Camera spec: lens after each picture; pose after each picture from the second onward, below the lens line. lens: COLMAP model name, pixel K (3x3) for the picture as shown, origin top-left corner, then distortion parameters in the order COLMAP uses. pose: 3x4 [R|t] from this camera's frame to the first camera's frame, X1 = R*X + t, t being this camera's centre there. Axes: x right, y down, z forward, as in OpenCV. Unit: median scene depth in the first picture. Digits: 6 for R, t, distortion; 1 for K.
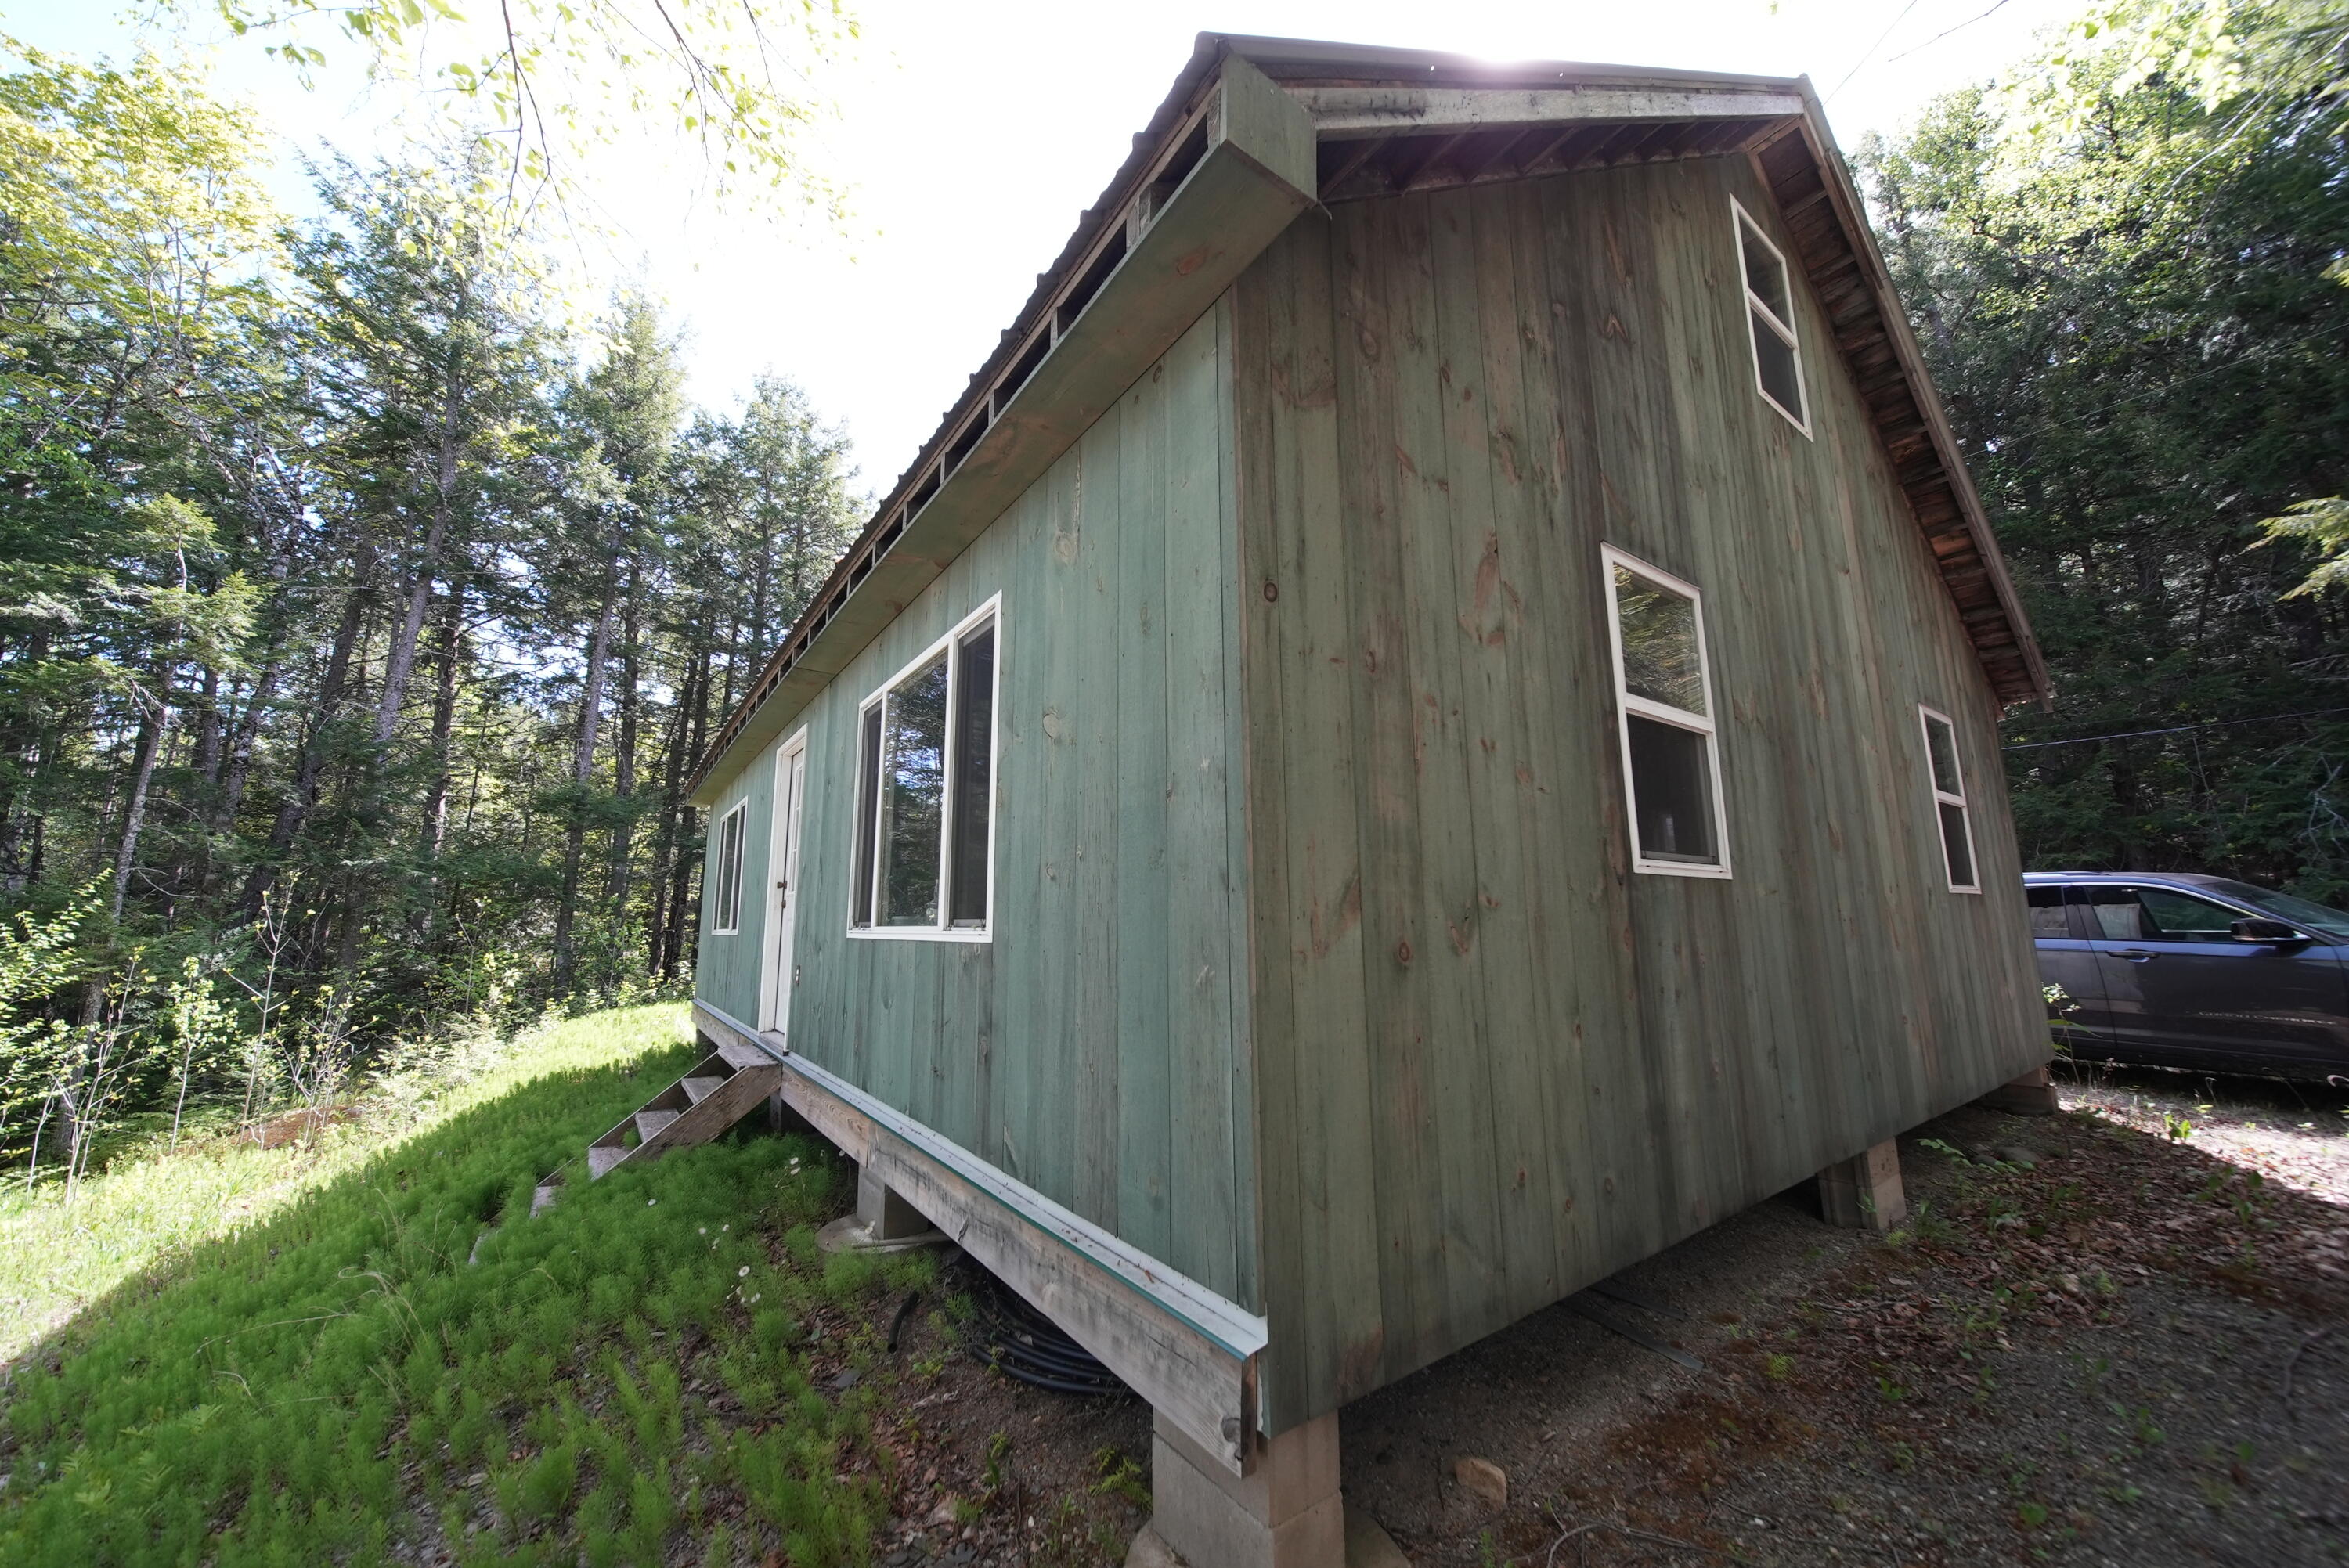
lens RADIAL K [[825.3, 0, 1177.9], [0, 825.3, 785.7], [0, 0, 1]] dist [-0.004548, -0.000104]
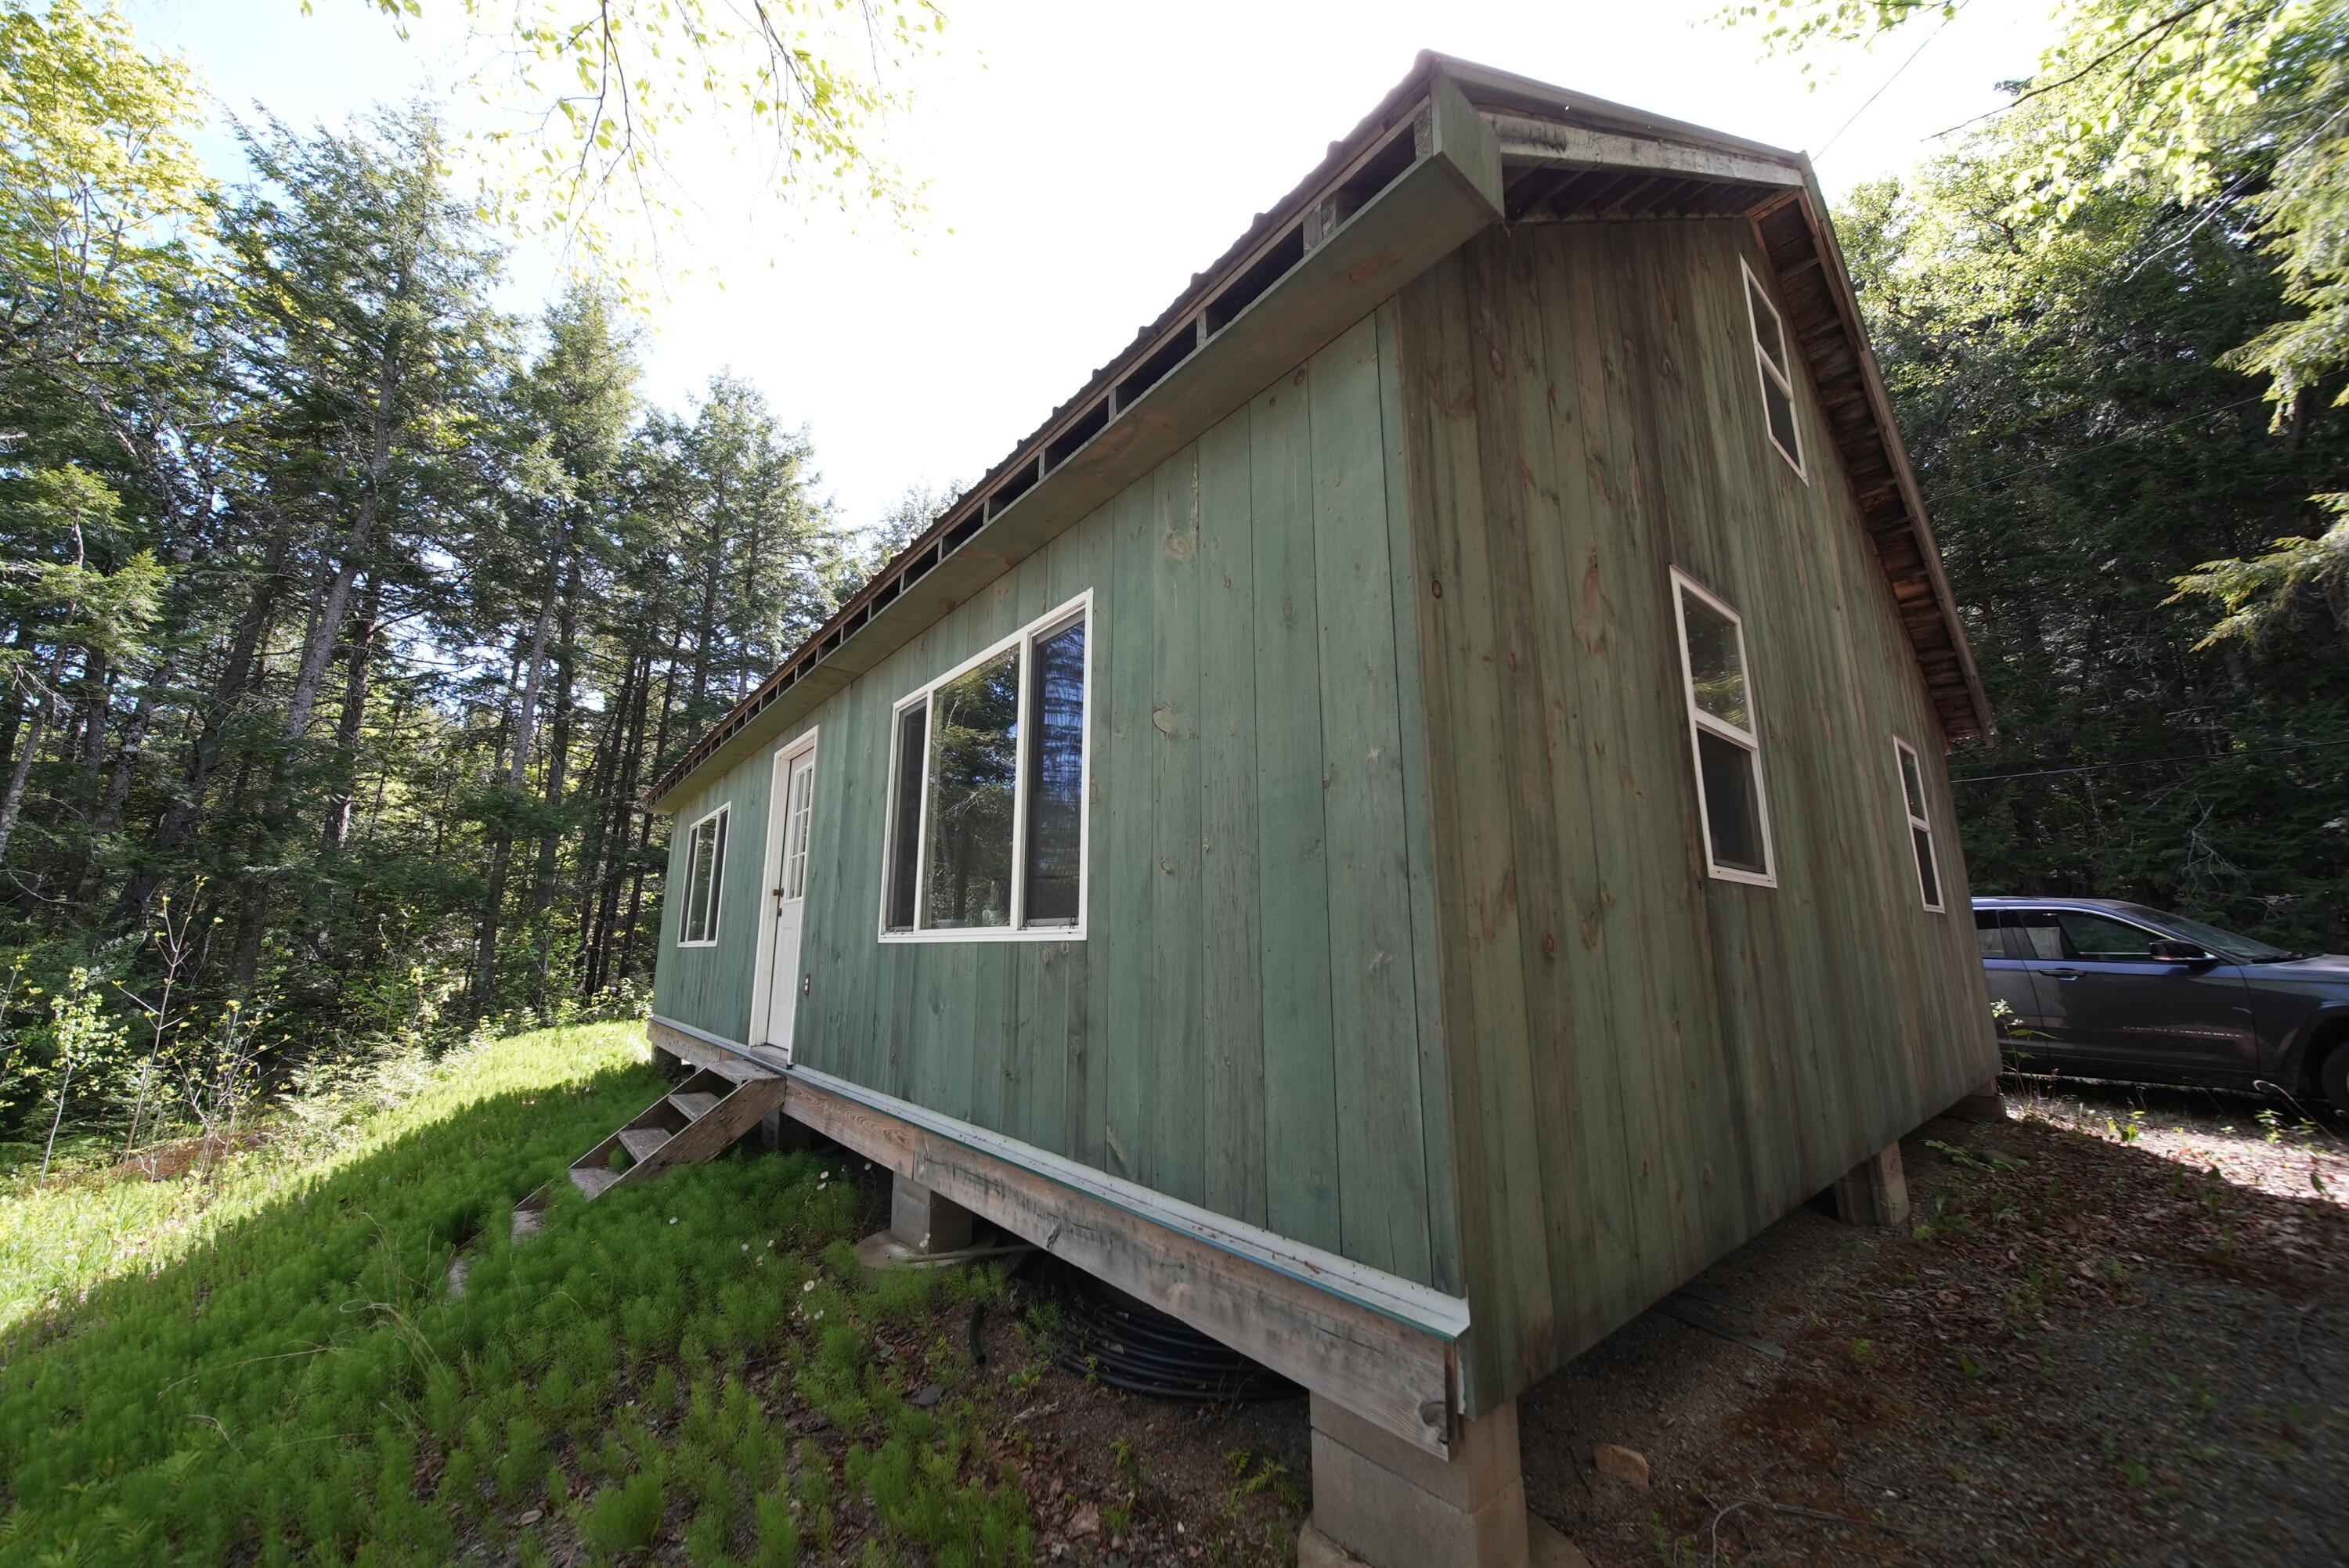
lens RADIAL K [[825.3, 0, 1172.6], [0, 825.3, 786.9], [0, 0, 1]] dist [-0.004548, -0.000104]
pose [[0.997077, 0.022031, 0.073156, -0.152094], [-0.019948, 0.999378, -0.029091, 0.025869], [-0.073751, 0.027547, 0.996896, 0.003148]]
